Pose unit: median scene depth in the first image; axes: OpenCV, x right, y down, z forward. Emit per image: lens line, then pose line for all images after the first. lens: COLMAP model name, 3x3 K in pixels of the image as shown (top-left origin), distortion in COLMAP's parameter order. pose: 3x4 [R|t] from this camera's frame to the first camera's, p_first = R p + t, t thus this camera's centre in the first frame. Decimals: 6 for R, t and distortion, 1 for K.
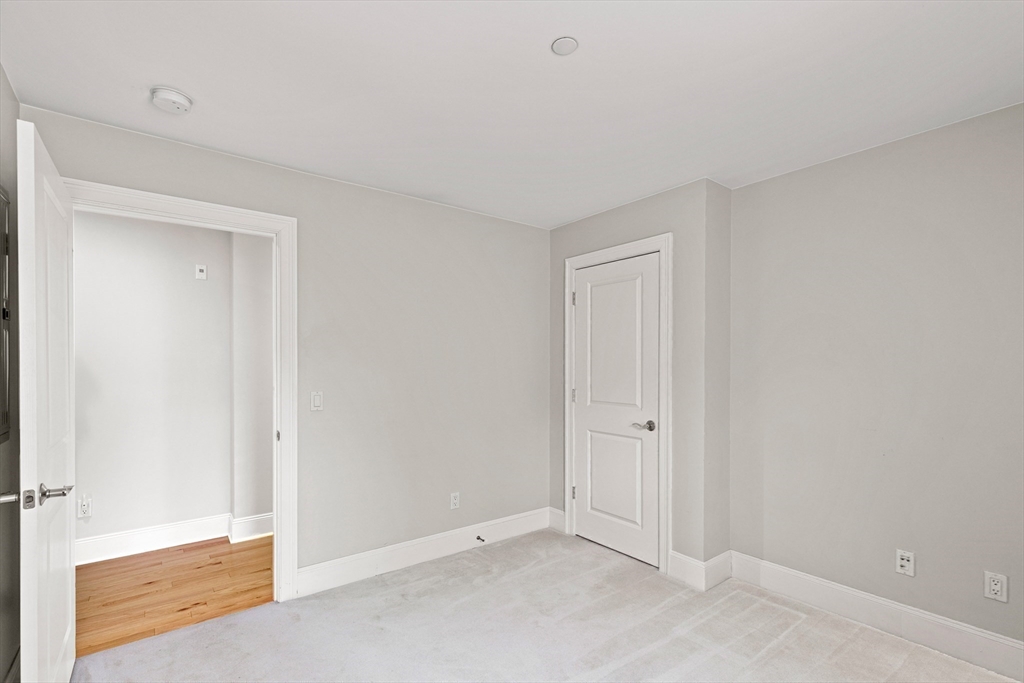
lens RADIAL K [[460.7, 0, 512.1], [0, 460.7, 347.9], [0, 0, 1]] dist [0.003202, -0.000183]
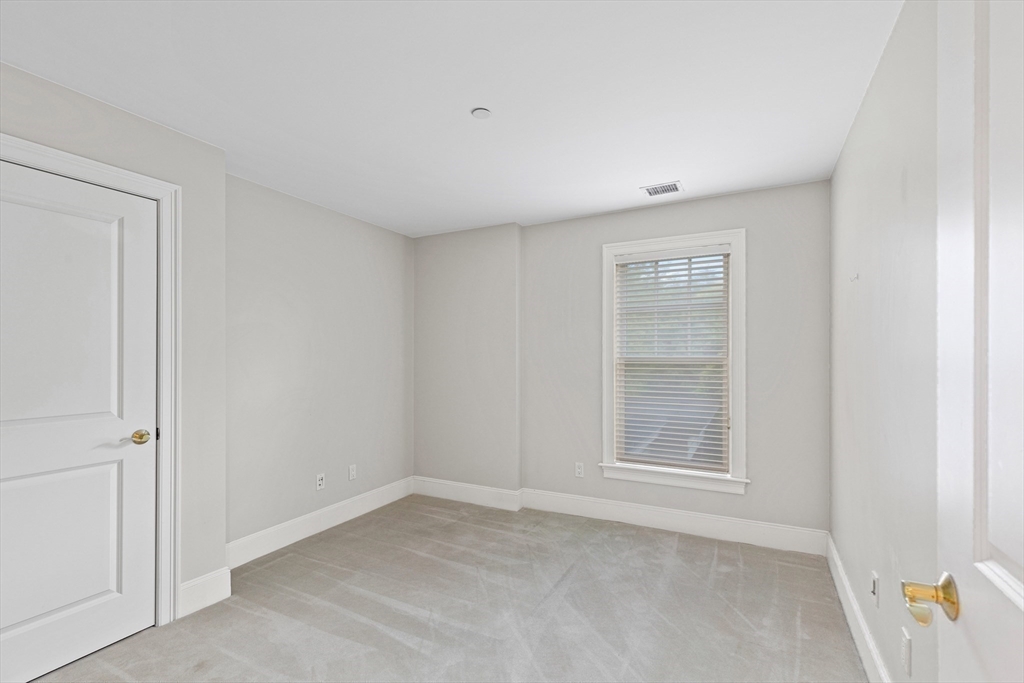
lens RADIAL K [[460.7, 0, 512.1], [0, 460.7, 347.9], [0, 0, 1]] dist [0.003202, -0.000183]
pose [[-0.409827, 0.015343, 0.912034, -0.591004], [-0.026291, 0.999244, -0.028623, 0.035478], [-0.911784, -0.035708, -0.409114, 0.774176]]
